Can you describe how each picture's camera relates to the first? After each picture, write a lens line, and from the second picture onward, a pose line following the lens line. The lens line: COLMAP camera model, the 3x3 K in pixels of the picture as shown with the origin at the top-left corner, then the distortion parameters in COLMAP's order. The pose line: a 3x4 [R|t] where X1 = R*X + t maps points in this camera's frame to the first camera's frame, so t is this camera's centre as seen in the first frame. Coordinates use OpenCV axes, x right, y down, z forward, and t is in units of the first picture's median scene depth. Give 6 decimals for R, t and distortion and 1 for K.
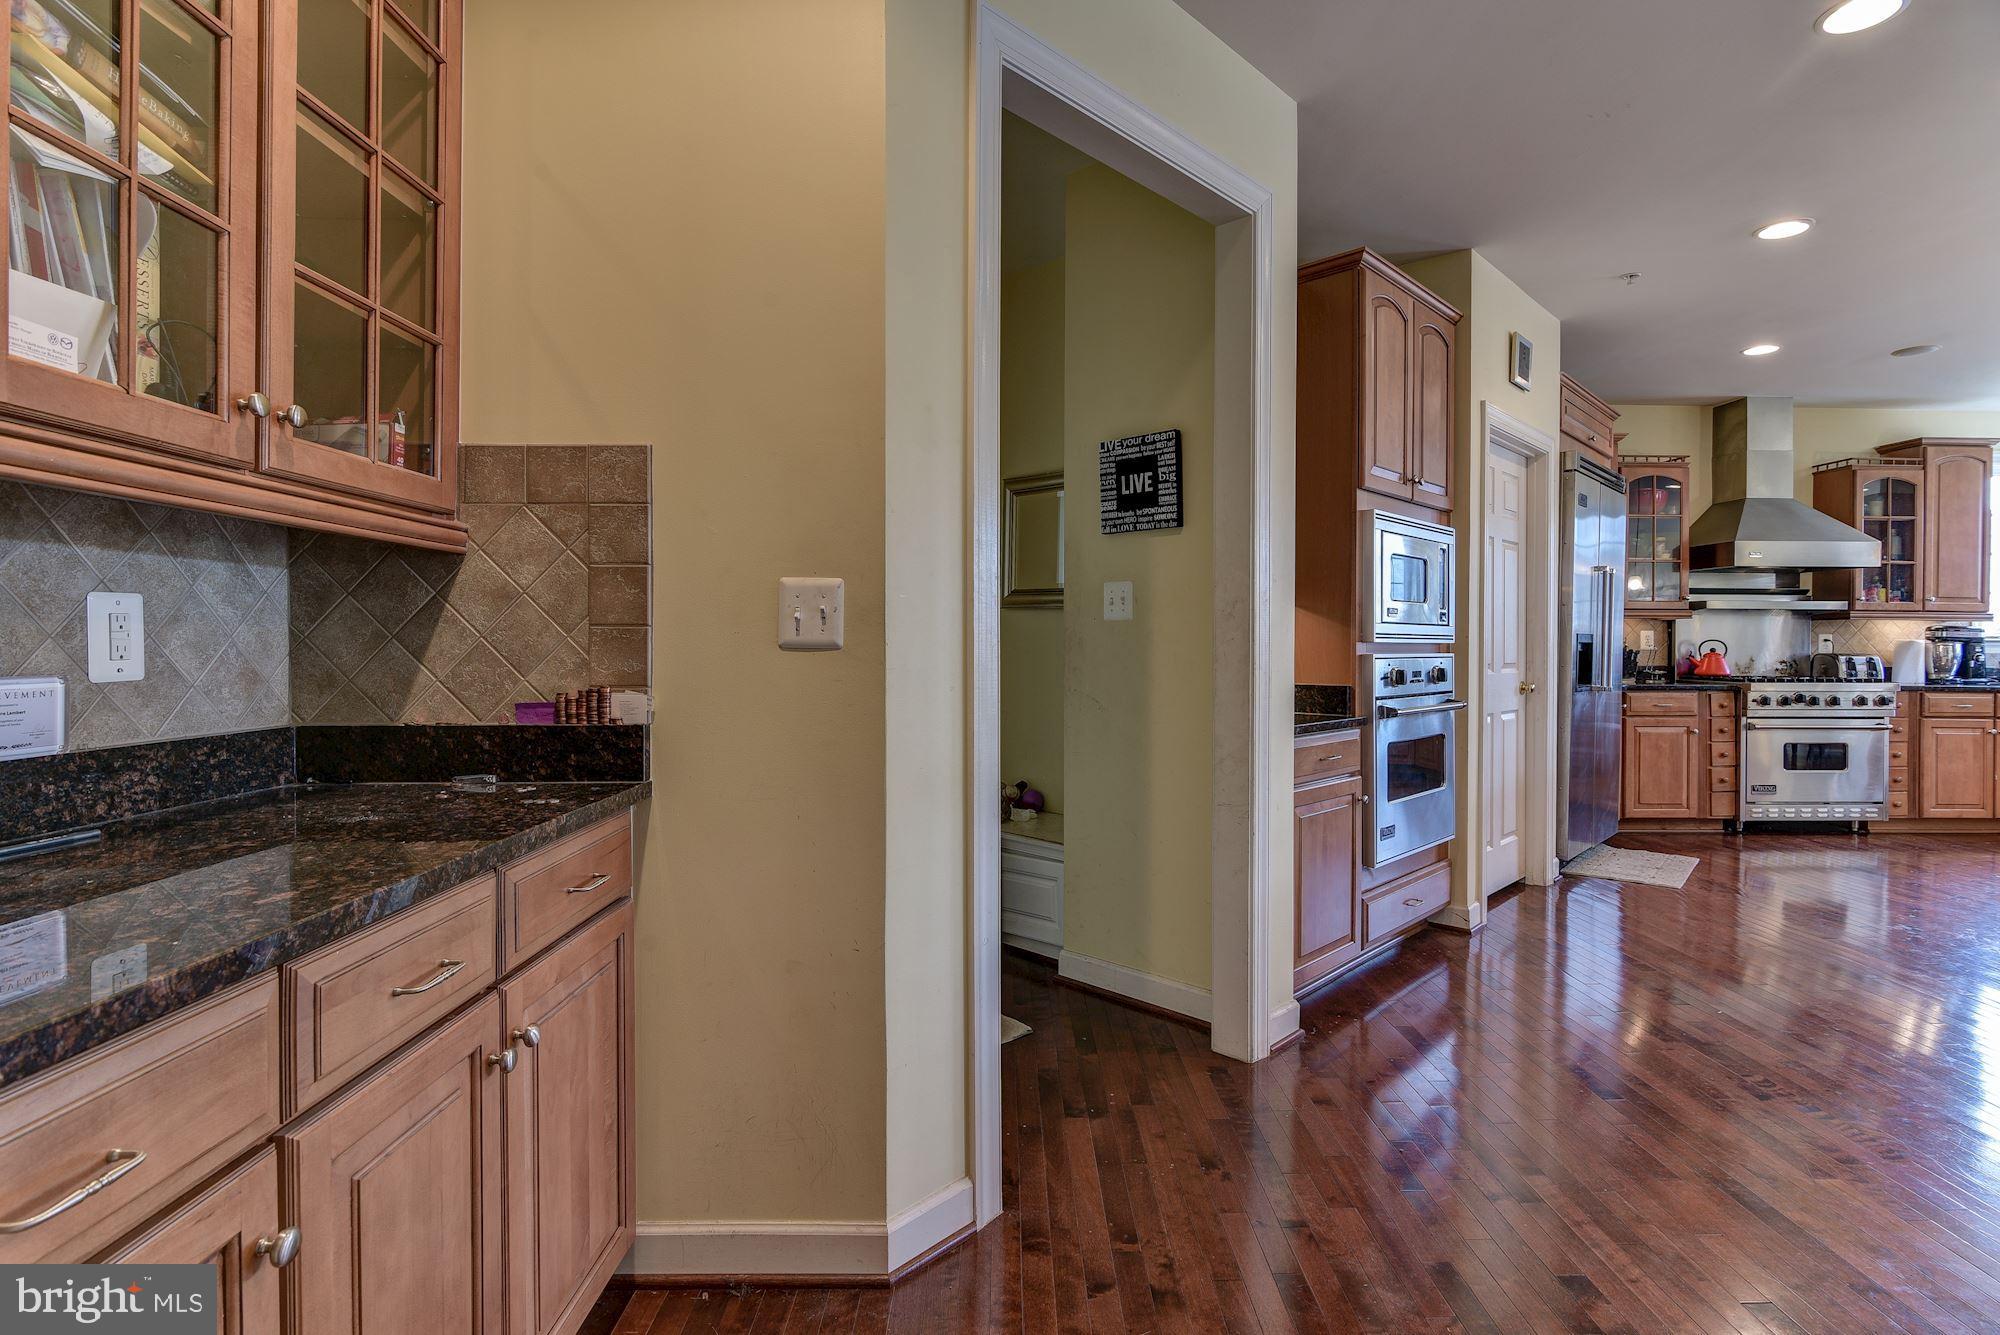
lens RADIAL K [[978.9, 0, 1017.4], [0, 978.9, 648.6], [0, 0, 1]] dist [-0.005801, -0.001725]
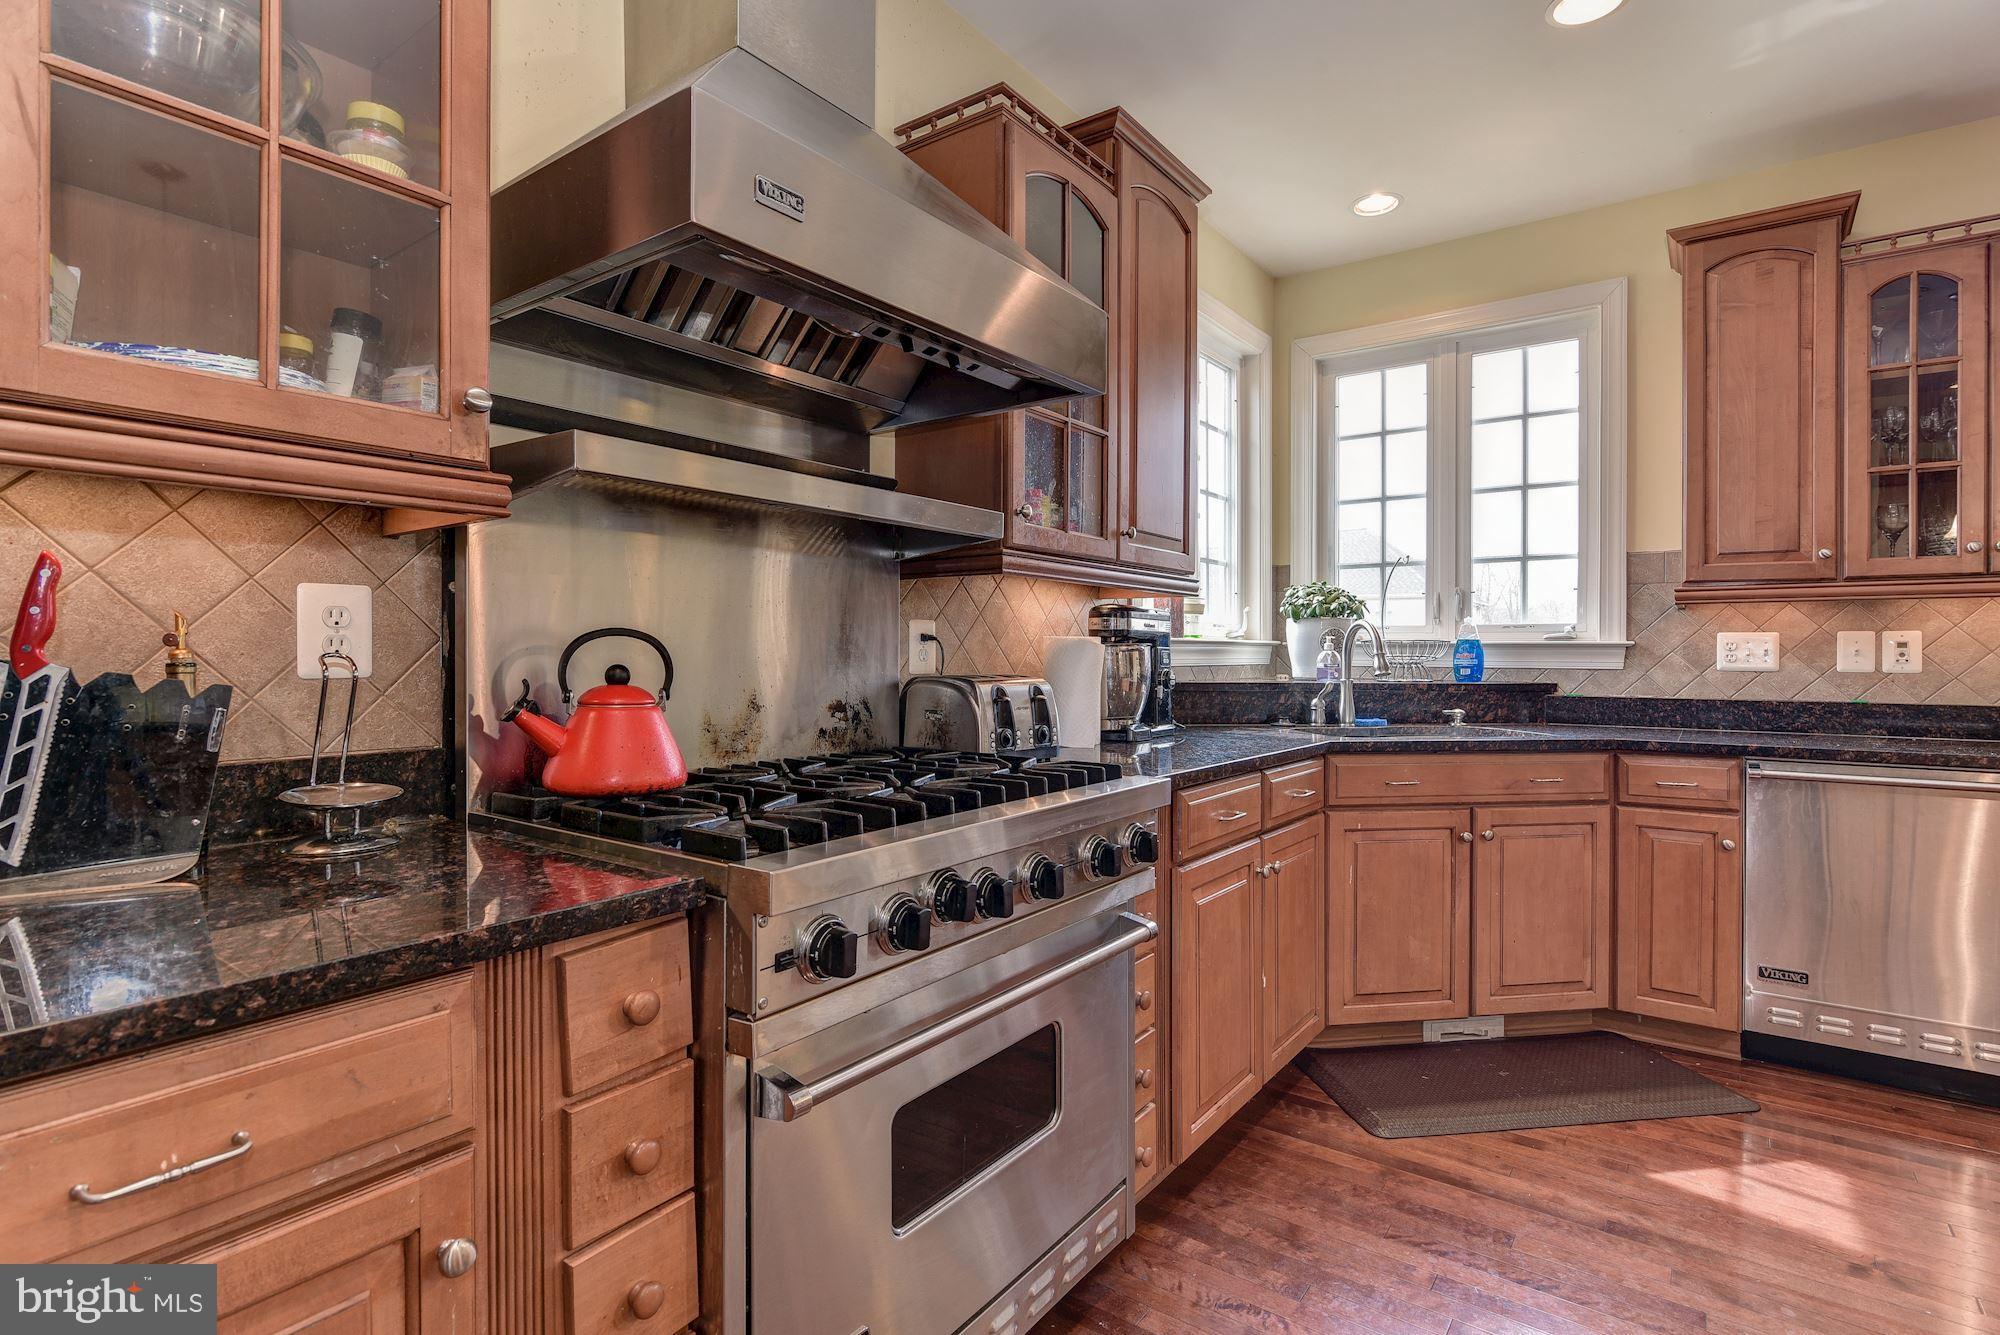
lens RADIAL K [[978.9, 0, 1008.1], [0, 978.9, 650.9], [0, 0, 1]] dist [-0.005801, -0.001725]
pose [[0.604853, -0.002903, 0.796332, 0.598455], [0.009010, 0.999954, -0.003199, -0.002563], [-0.796286, 0.009110, 0.604852, 0.805148]]
